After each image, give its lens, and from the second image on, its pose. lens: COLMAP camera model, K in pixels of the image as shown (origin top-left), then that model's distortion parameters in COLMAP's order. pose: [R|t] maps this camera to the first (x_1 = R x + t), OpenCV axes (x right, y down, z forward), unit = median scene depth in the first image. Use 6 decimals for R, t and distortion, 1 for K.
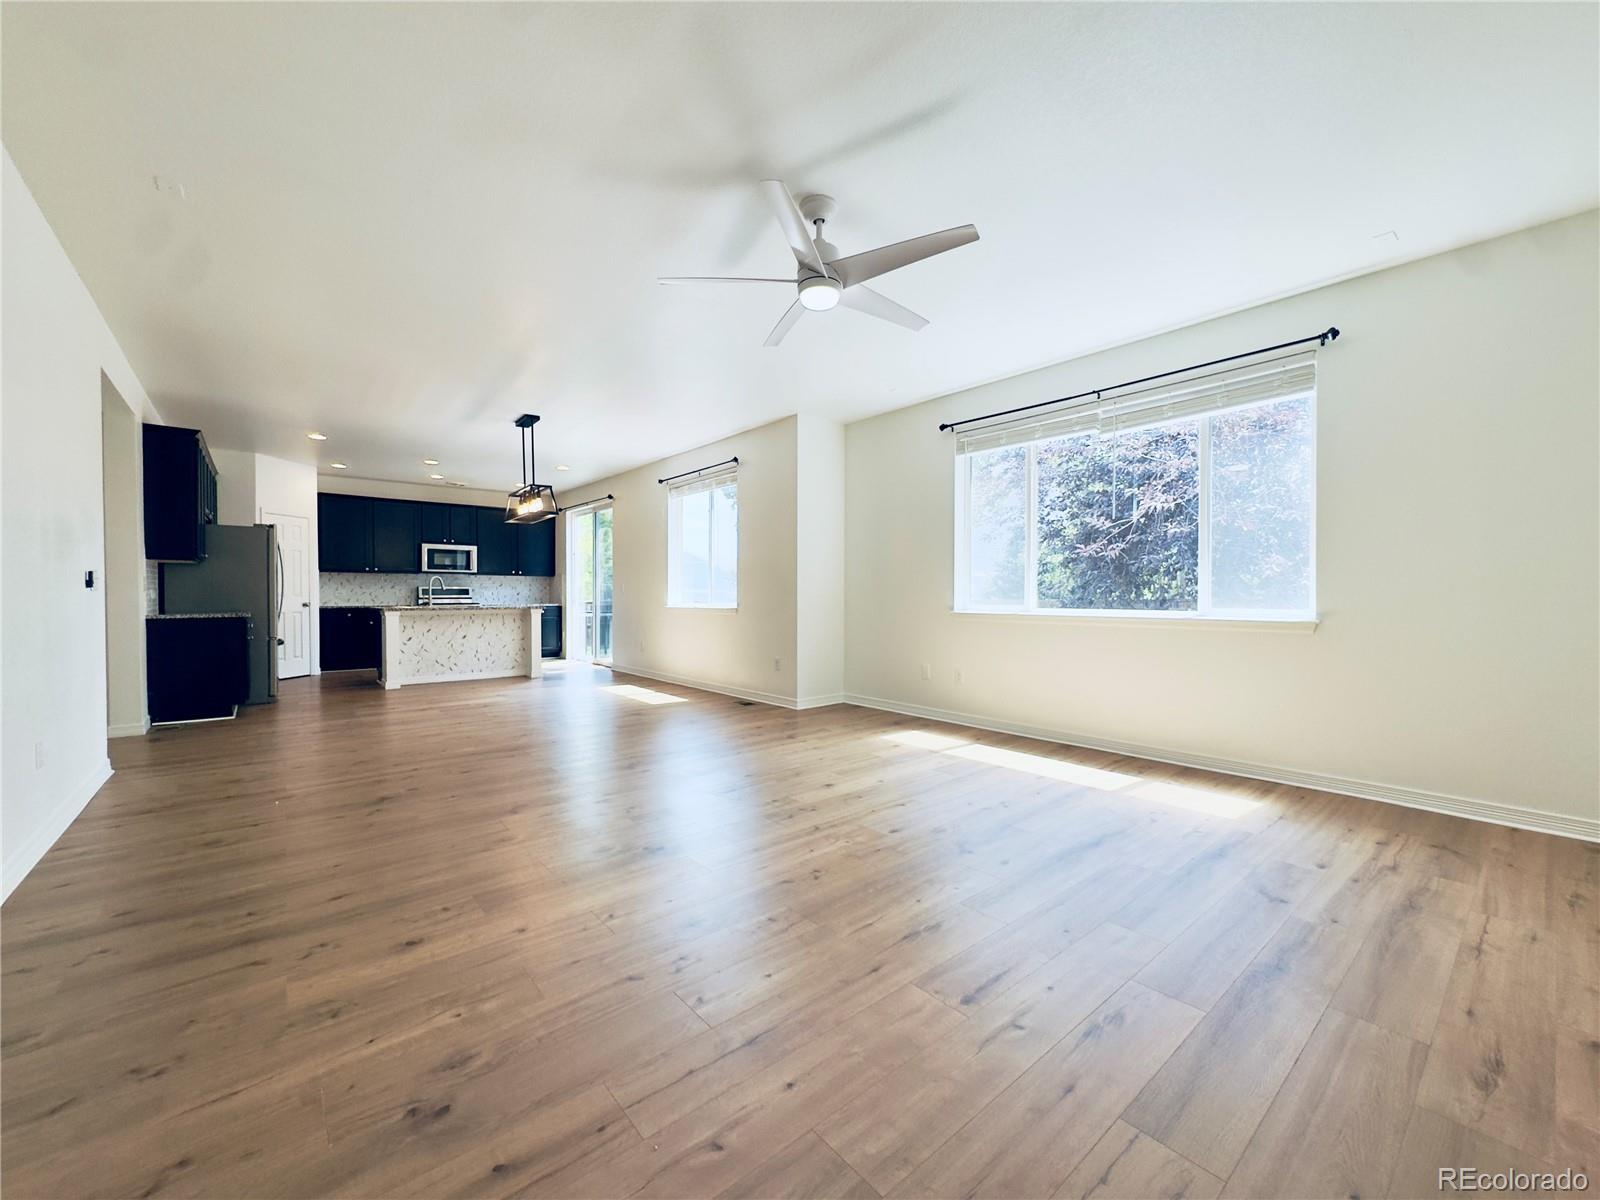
lens RADIAL K [[642.5, 0, 798.1], [0, 642.5, 601.7], [0, 0, 1]] dist [0.001822, 0.000074]
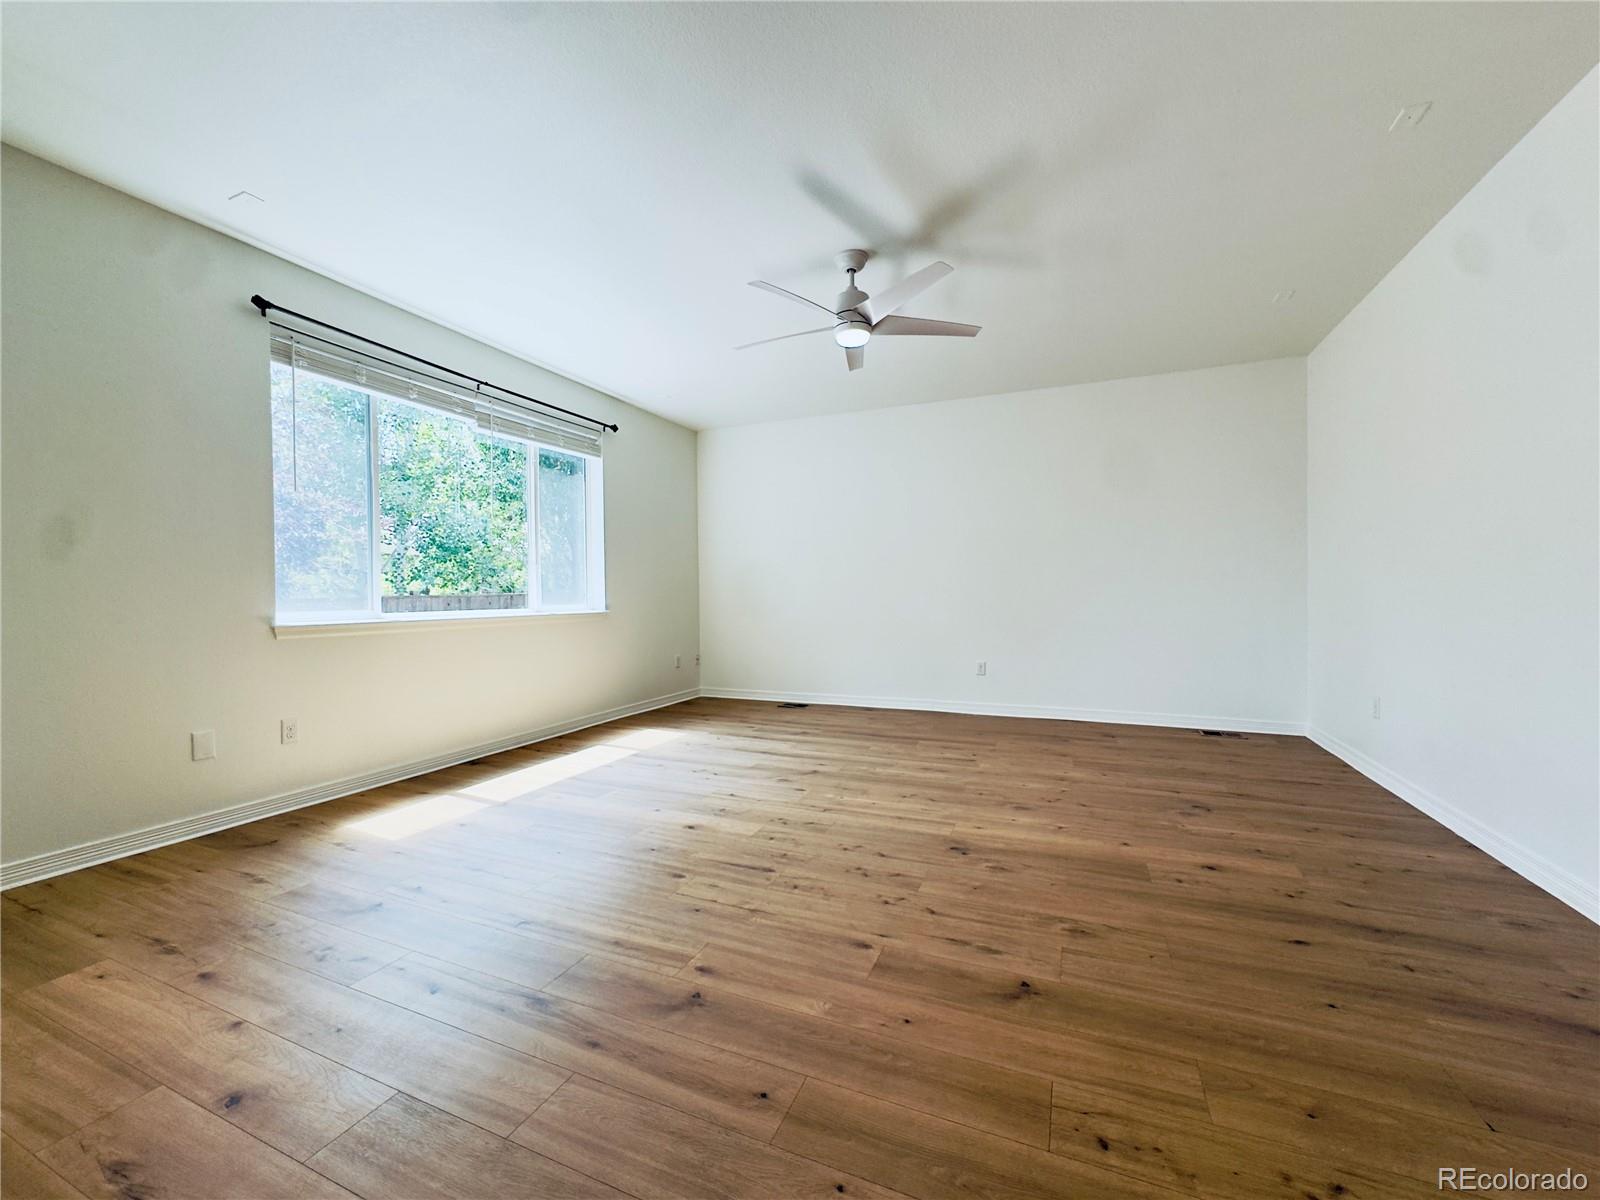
lens RADIAL K [[642.5, 0, 798.1], [0, 642.5, 601.7], [0, 0, 1]] dist [0.001822, 0.000074]
pose [[-0.451388, -0.010218, 0.892269, -1.143680], [0.016883, 0.999658, 0.019989, -0.022481], [-0.892168, 0.024087, -0.451061, 1.921249]]
